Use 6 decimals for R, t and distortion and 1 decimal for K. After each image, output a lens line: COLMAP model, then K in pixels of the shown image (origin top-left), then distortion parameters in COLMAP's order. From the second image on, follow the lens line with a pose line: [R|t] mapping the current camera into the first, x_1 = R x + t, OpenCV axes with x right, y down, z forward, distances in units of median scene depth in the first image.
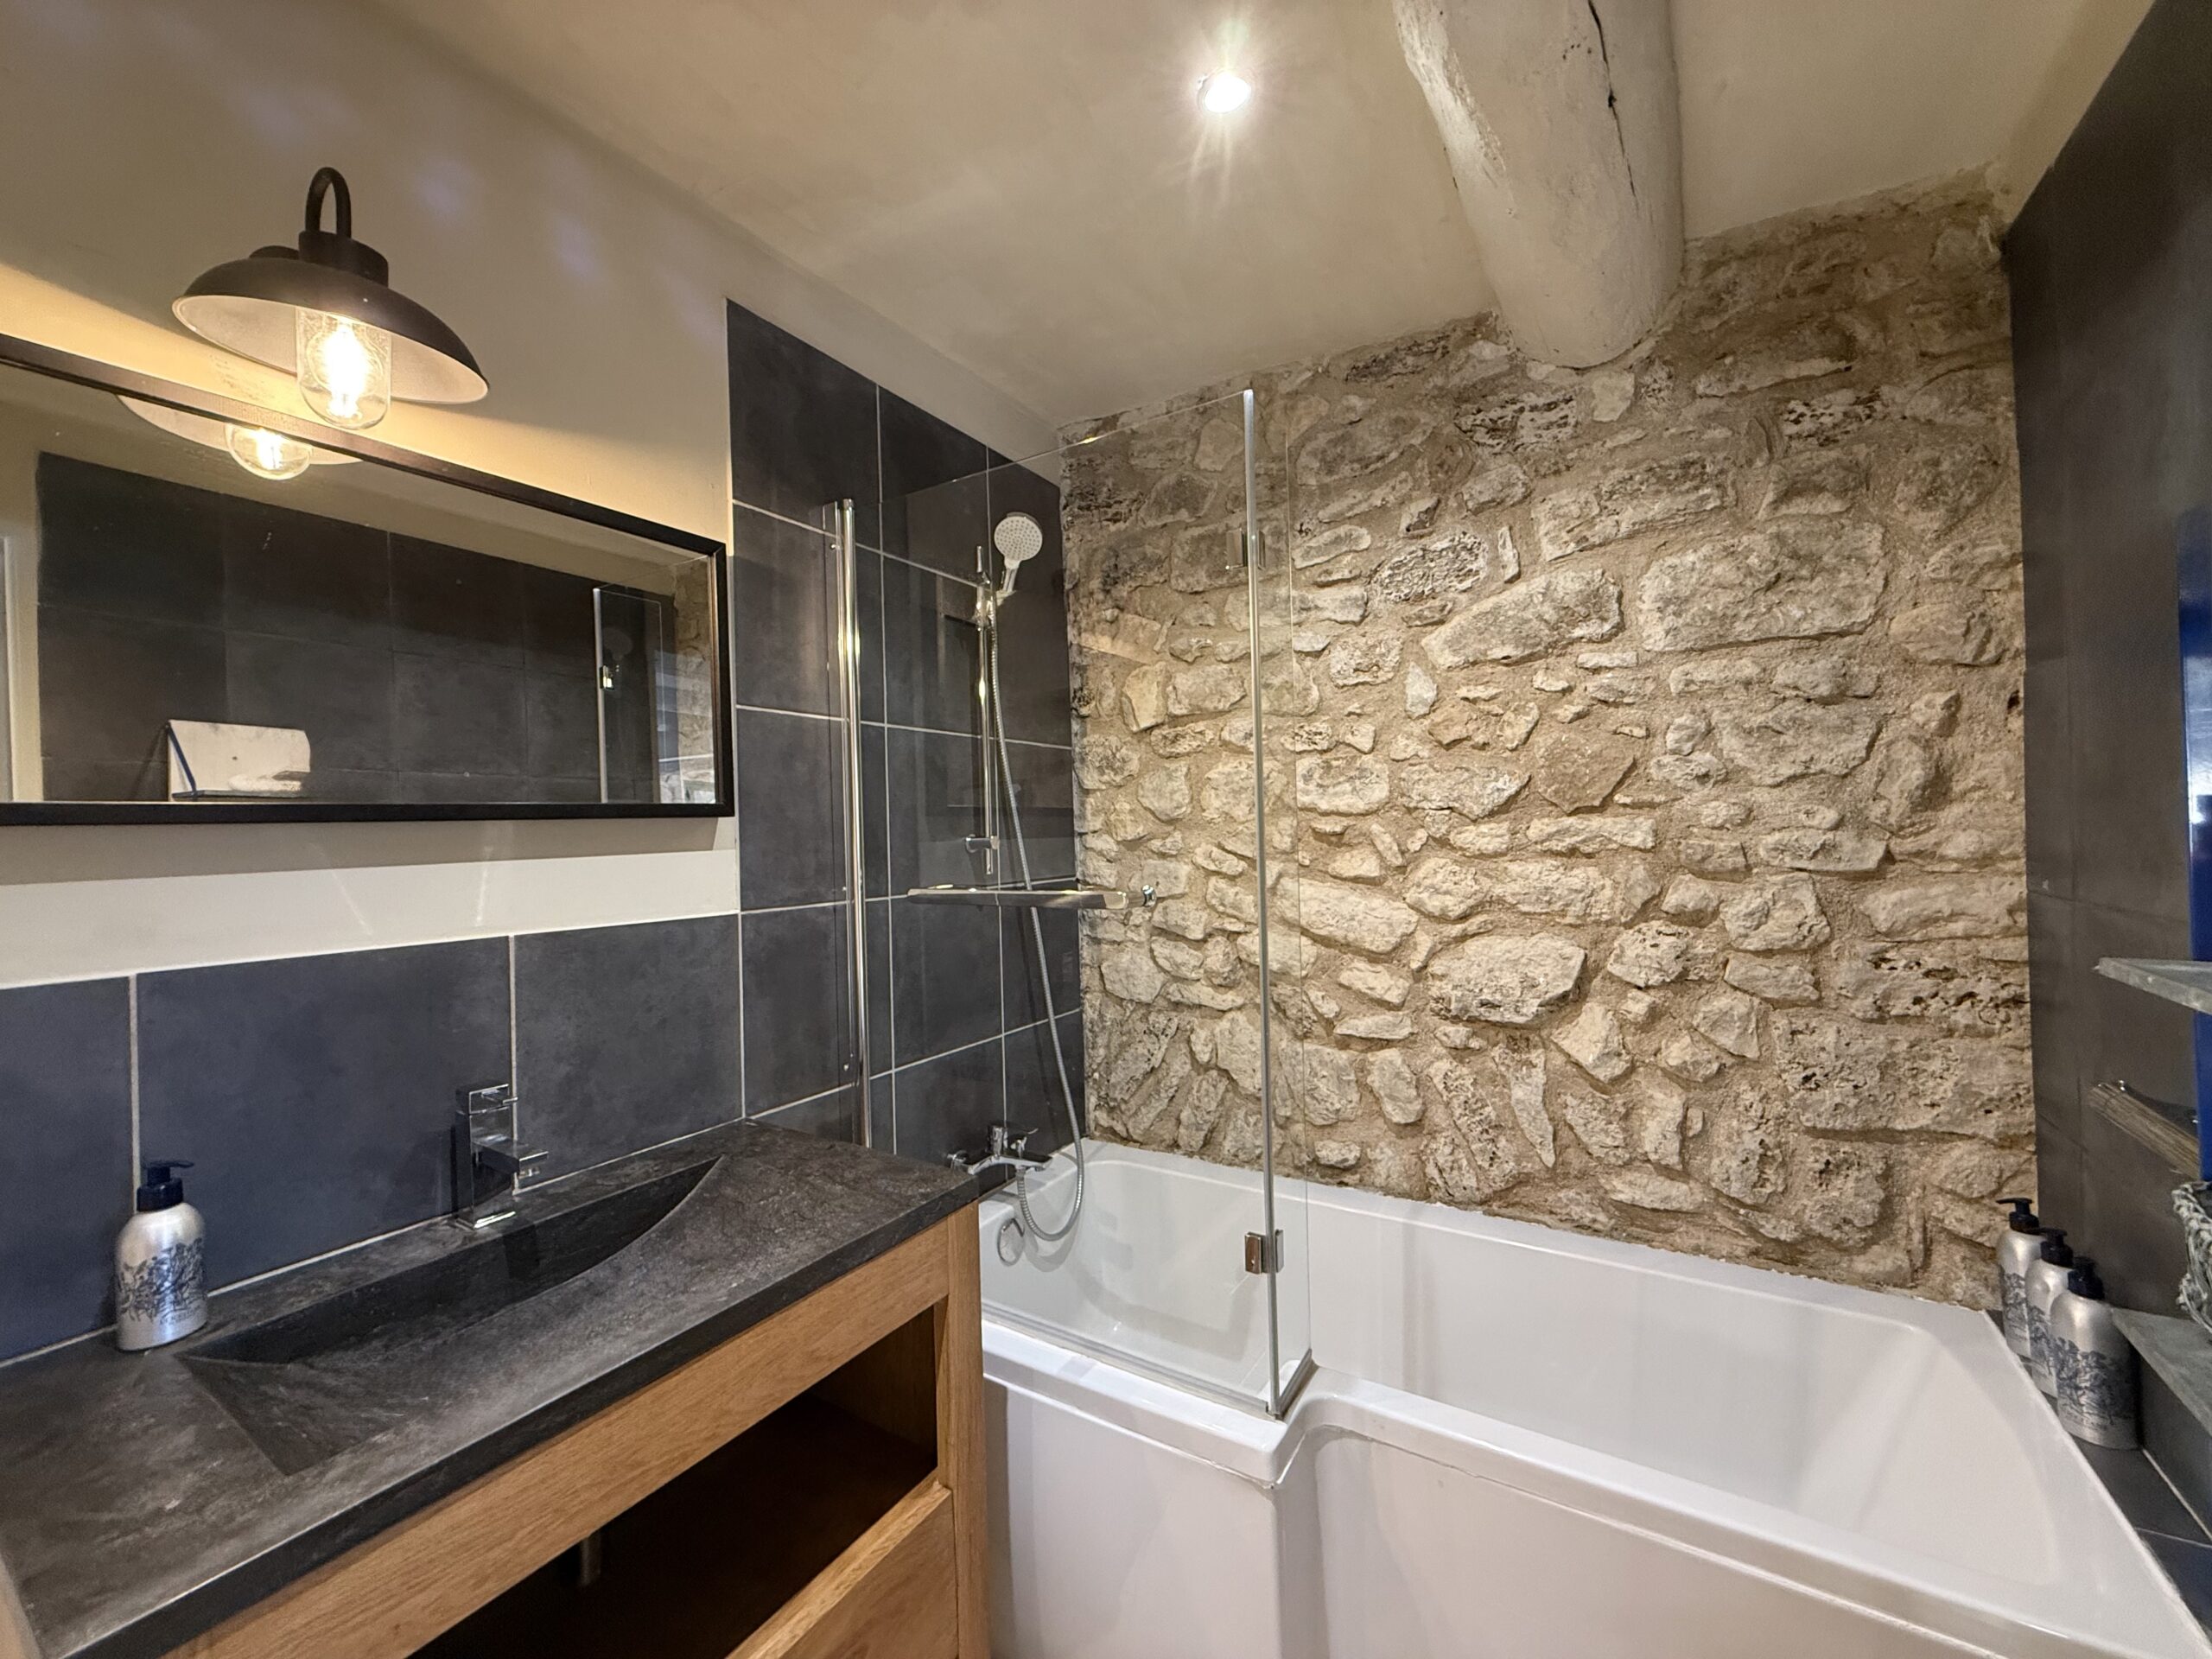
lens RADIAL K [[882.7, 0, 1106.0], [0, 882.7, 829.5], [0, 0, 1]] dist [0.000166, 0.000108]
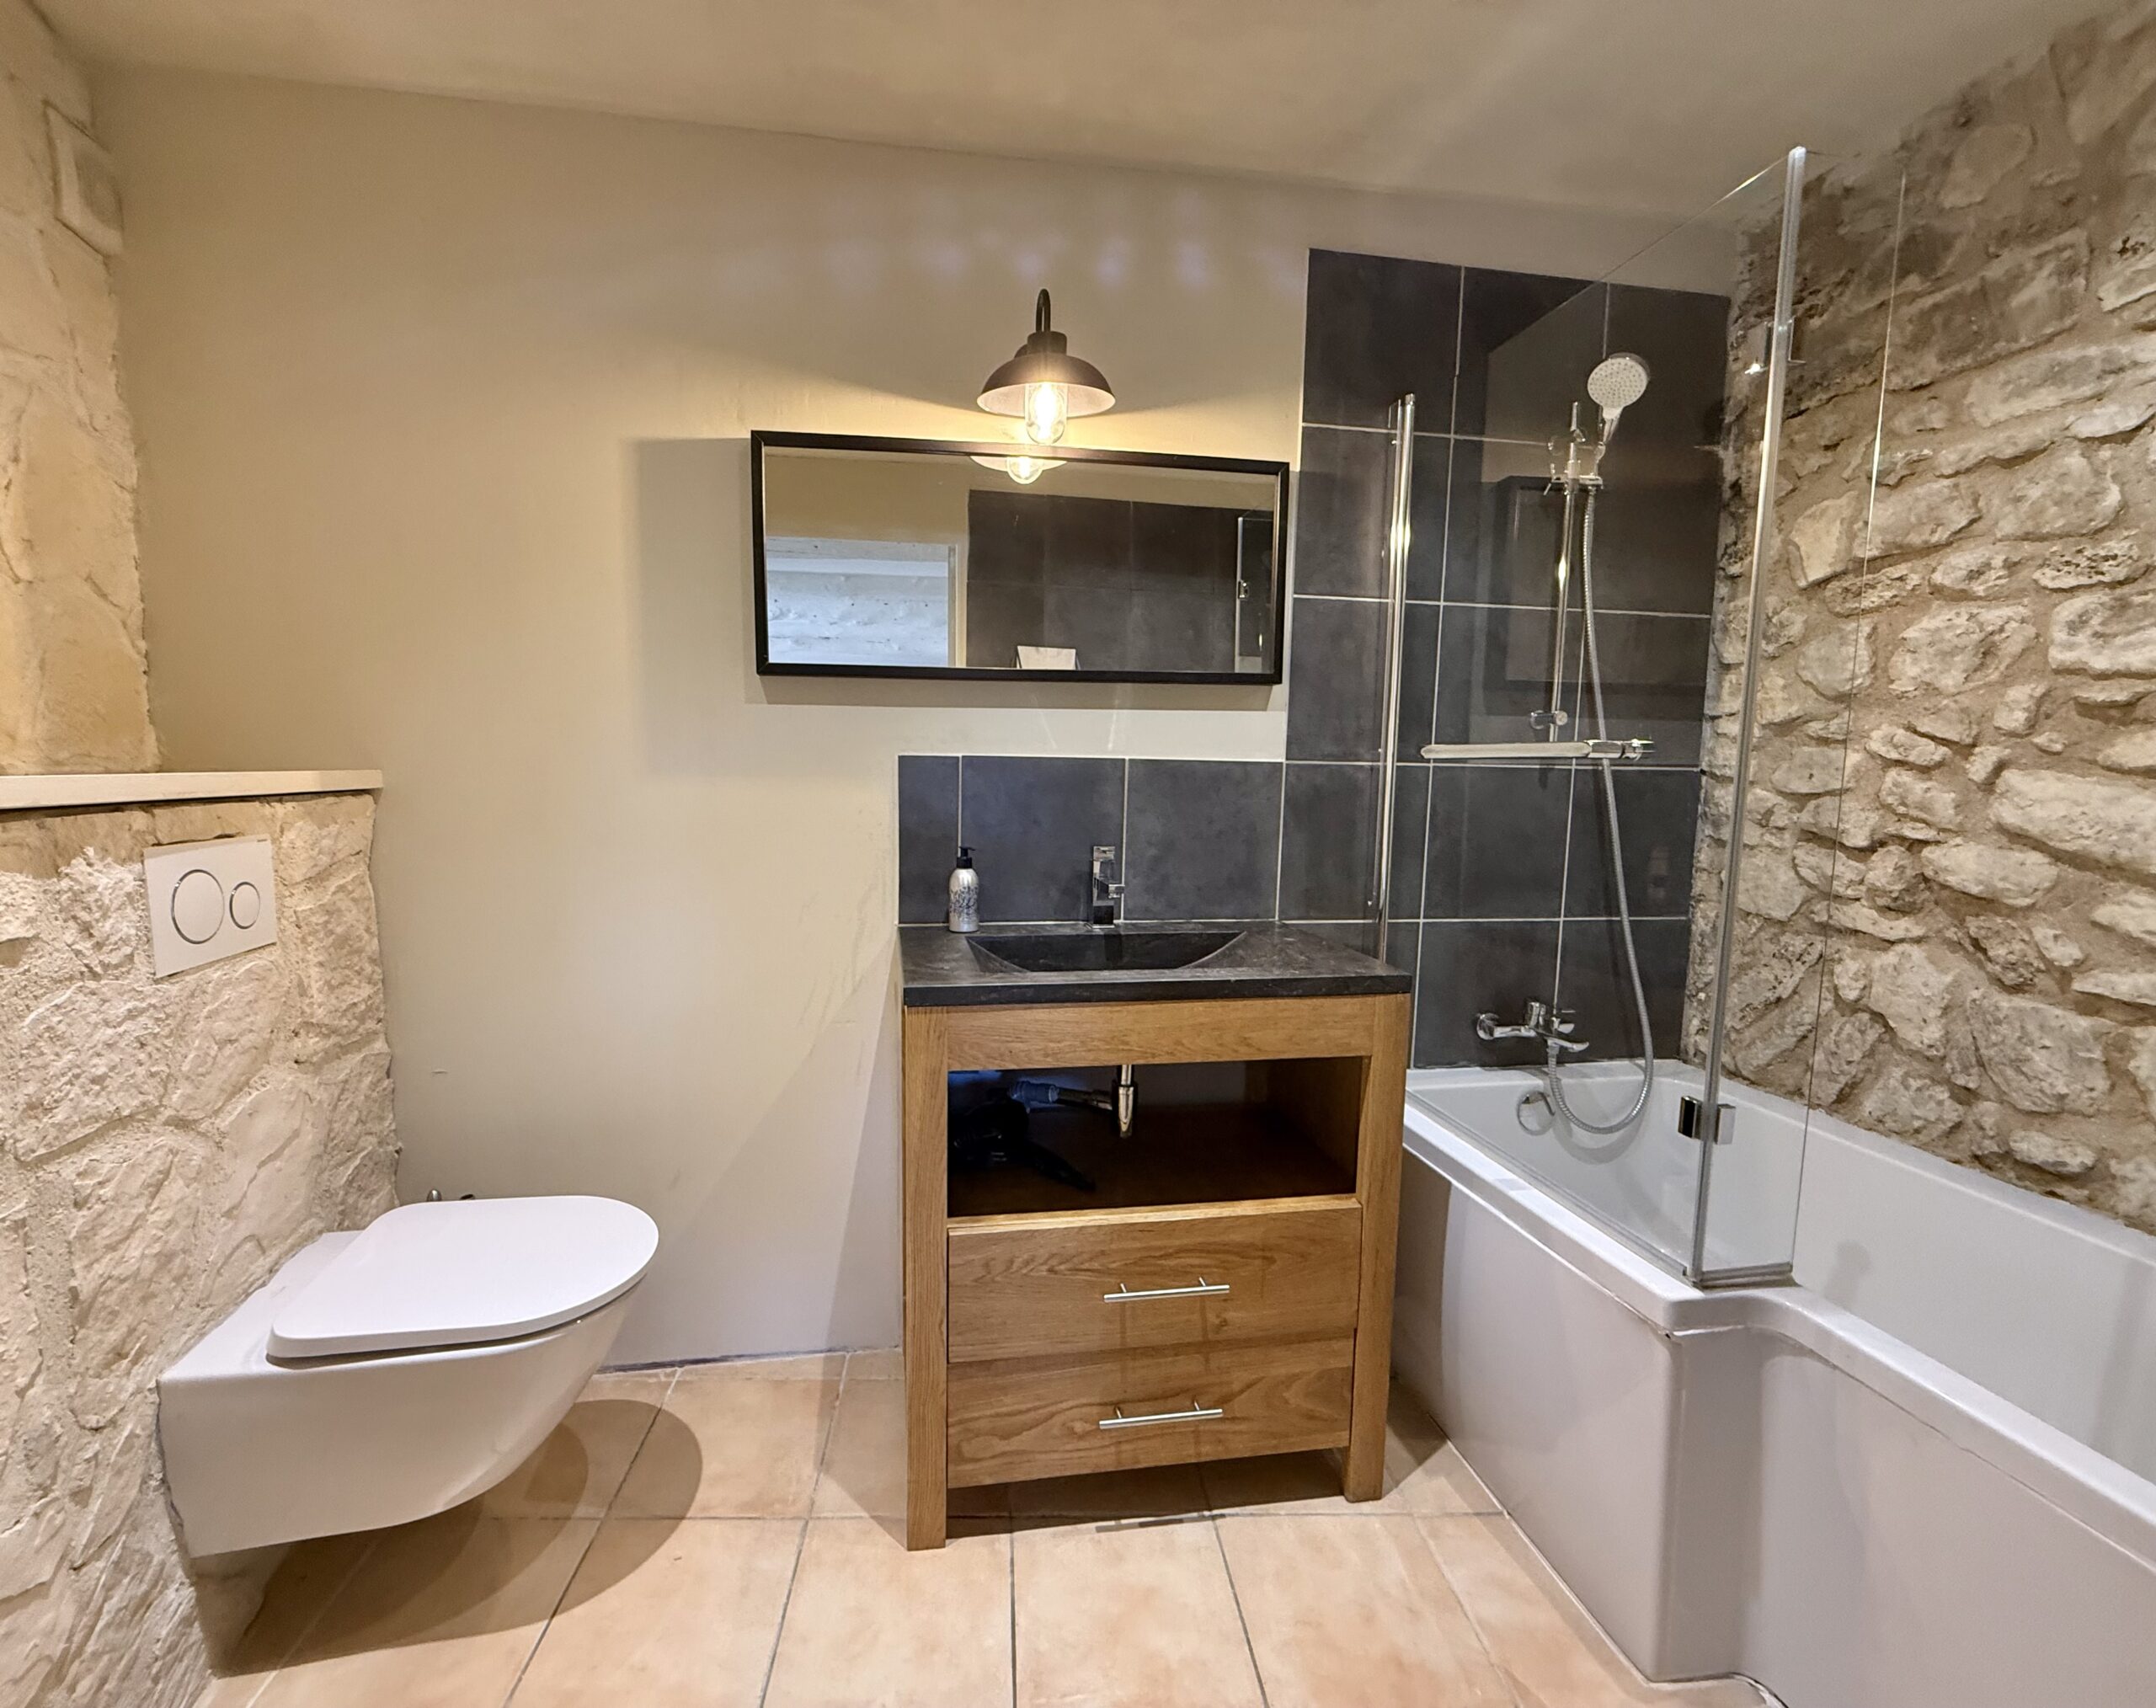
lens RADIAL K [[911.9, 0, 1017.9], [0, 911.9, 856.0], [0, 0, 1]] dist [-0.000737, -0.000363]
pose [[0.650609, 0.108536, -0.751617, 0.243051], [-0.028334, 0.992514, 0.118796, 0.060300], [0.758885, -0.055993, 0.648814, -0.111613]]
